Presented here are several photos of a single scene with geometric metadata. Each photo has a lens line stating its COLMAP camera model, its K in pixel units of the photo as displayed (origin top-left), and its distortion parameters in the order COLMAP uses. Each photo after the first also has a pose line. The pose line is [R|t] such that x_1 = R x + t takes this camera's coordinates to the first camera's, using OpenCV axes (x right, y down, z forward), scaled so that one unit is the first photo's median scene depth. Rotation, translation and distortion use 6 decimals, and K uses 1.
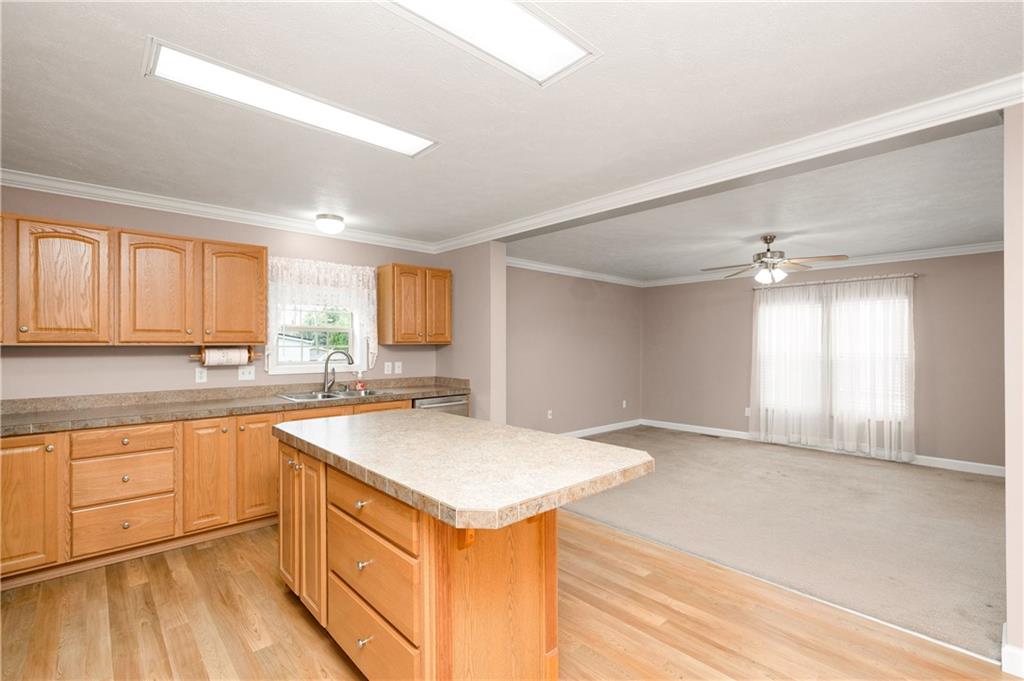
lens RADIAL K [[460.1, 0, 522.5], [0, 460.1, 340.2], [0, 0, 1]] dist [-0.000271, -0.000193]
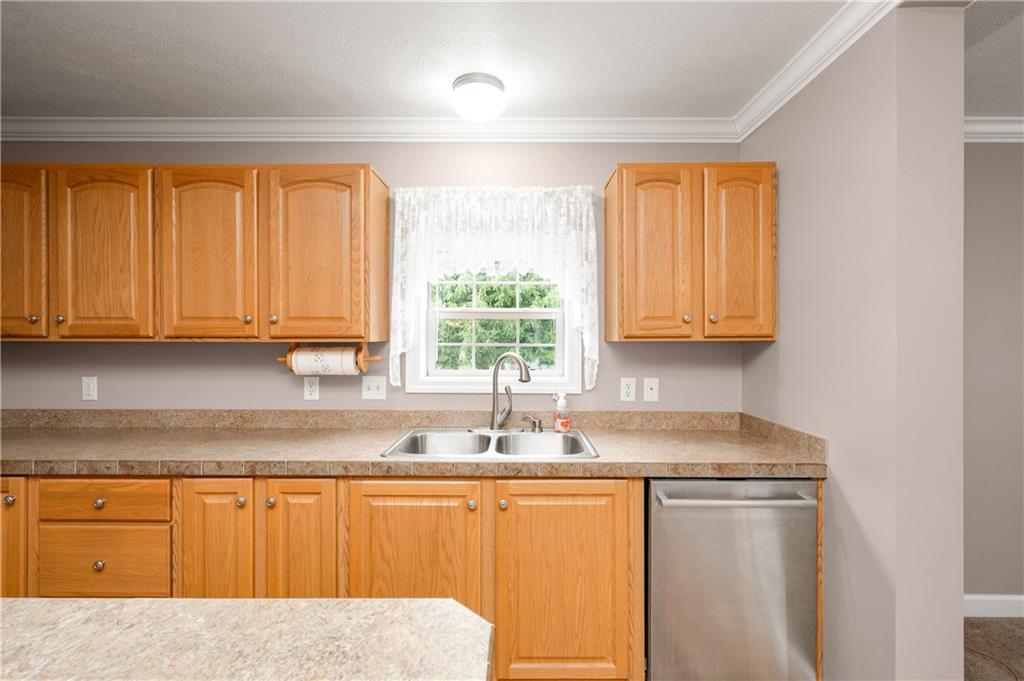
lens RADIAL K [[463.8, 0, 506.8], [0, 463.8, 339.6], [0, 0, 1]] dist [0.003598, 0.000303]
pose [[0.715125, 0.001336, -0.698995, -0.042257], [0.003088, 0.999982, 0.005070, 0.004610], [0.698989, -0.005784, 0.715109, 0.625391]]
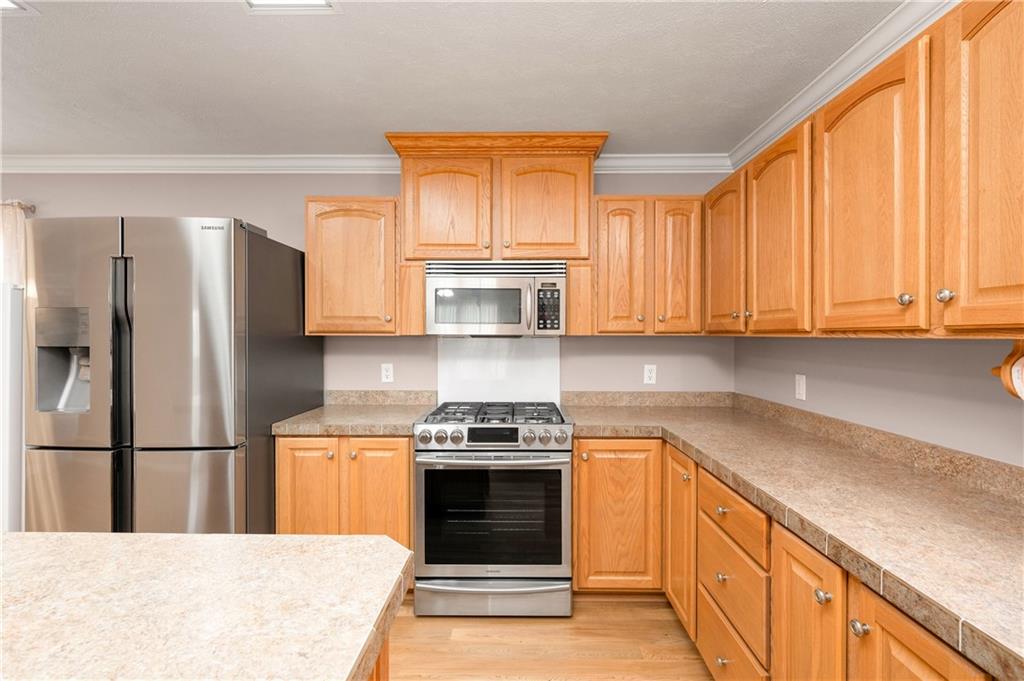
lens RADIAL K [[460.1, 0, 522.5], [0, 460.1, 340.2], [0, 0, 1]] dist [-0.000271, -0.000193]
pose [[-0.690833, 0.008243, -0.722967, -0.201259], [0.004368, 0.999964, 0.007227, 0.006790], [0.723001, 0.001835, -0.690844, 0.805109]]
